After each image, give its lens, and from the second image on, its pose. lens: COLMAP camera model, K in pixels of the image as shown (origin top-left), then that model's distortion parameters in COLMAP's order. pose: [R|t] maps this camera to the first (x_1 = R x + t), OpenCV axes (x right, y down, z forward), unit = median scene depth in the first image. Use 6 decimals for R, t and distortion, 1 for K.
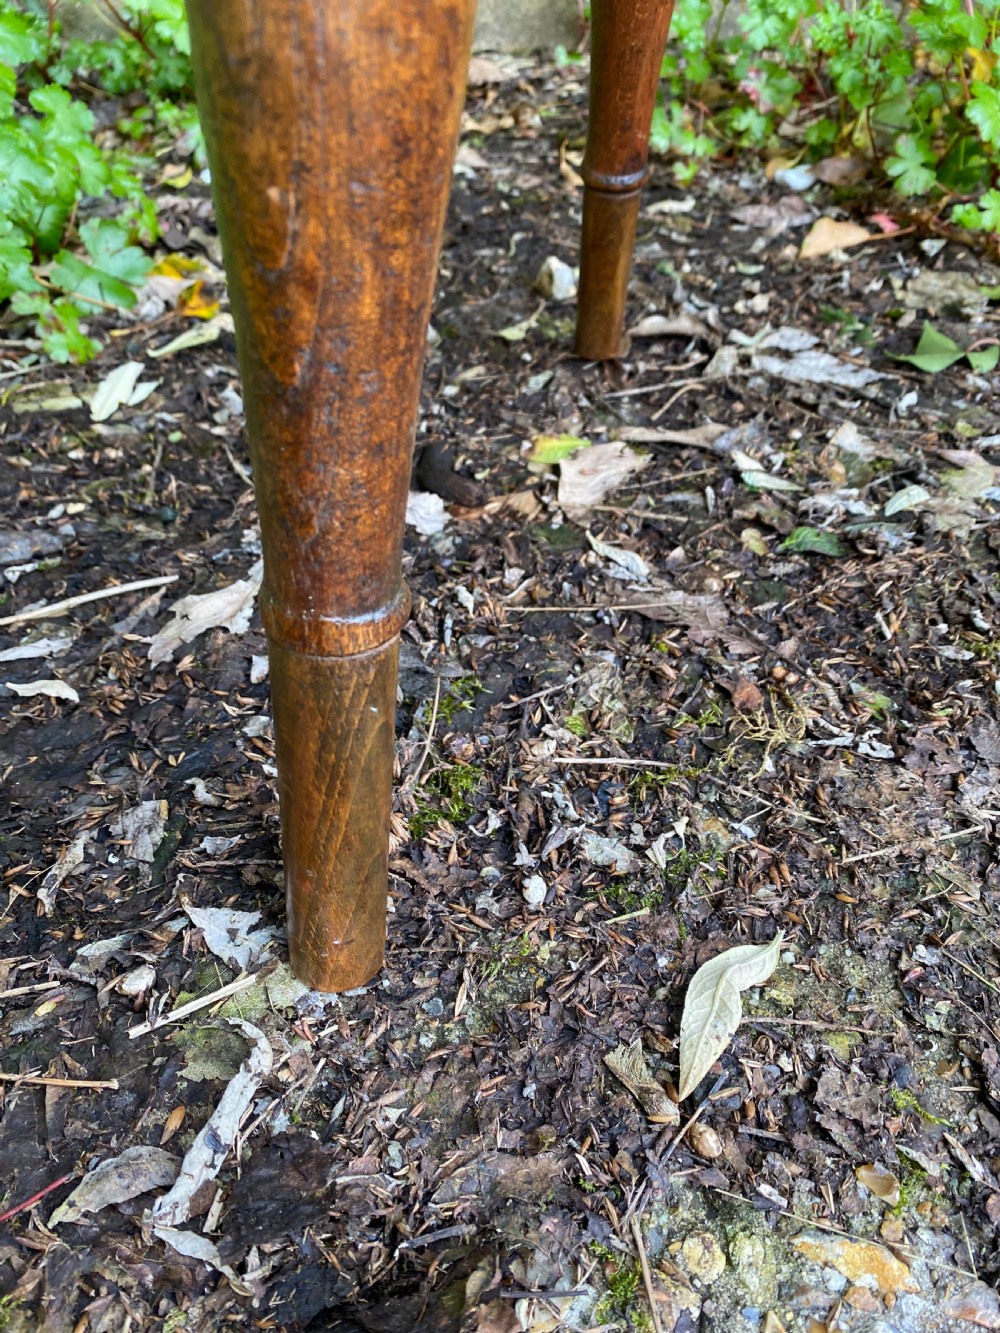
lens RADIAL K [[1026.4, 0, 508.7], [0, 1026.4, 640.1], [0, 0, 1]] dist [0.026419, -0.021981]
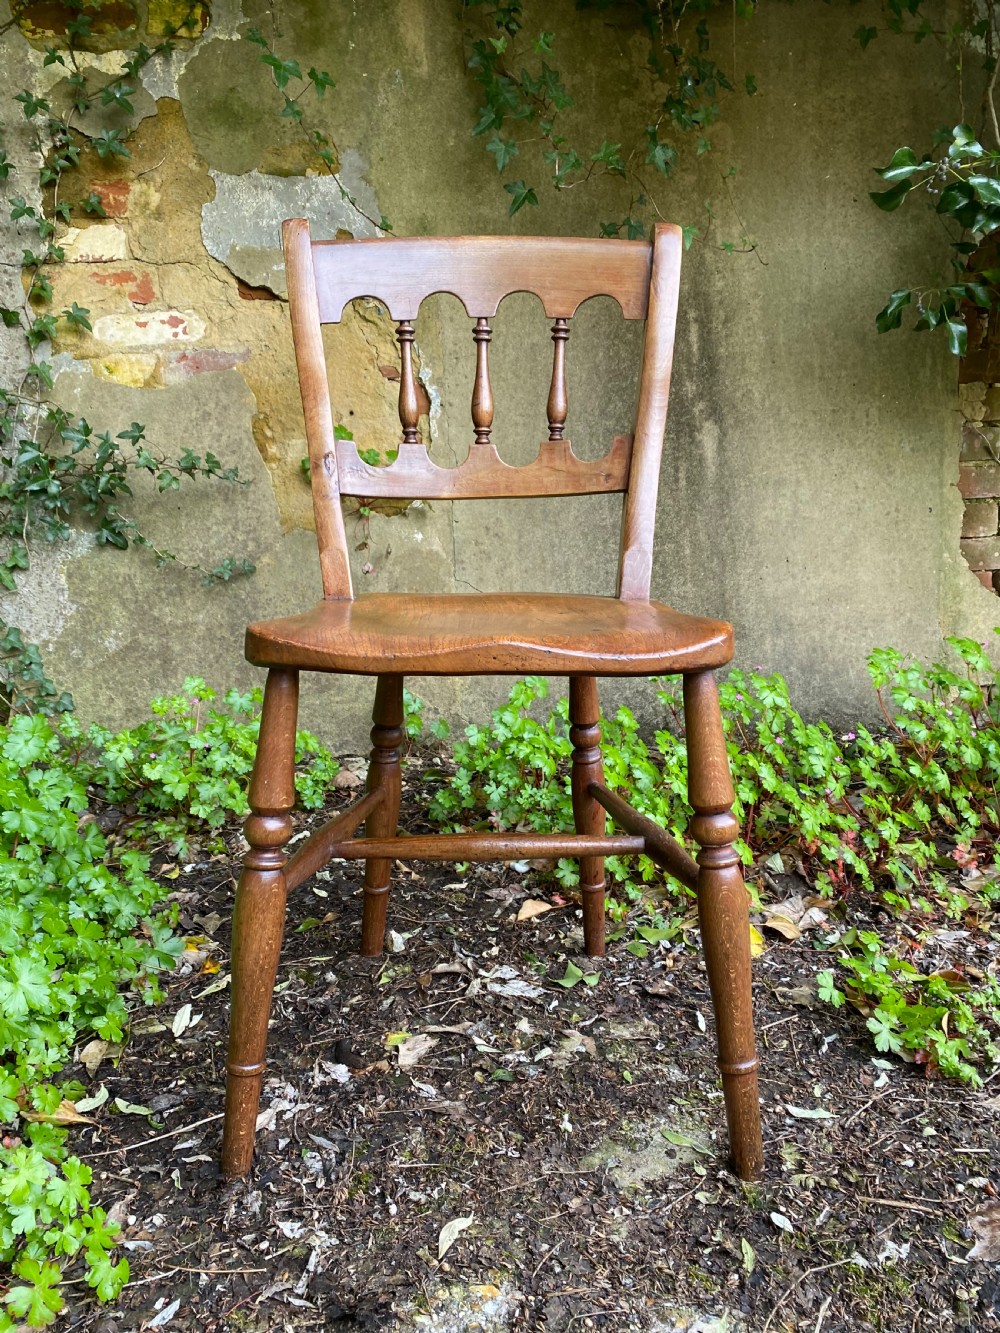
lens RADIAL K [[1026.4, 0, 488.2], [0, 1026.4, 648.8], [0, 0, 1]] dist [0.026419, -0.021981]
pose [[0.990797, -0.013026, 0.134730, -0.055699], [0.076176, 0.876431, -0.475463, 0.178706], [-0.111888, 0.481350, 0.869358, -1.618911]]
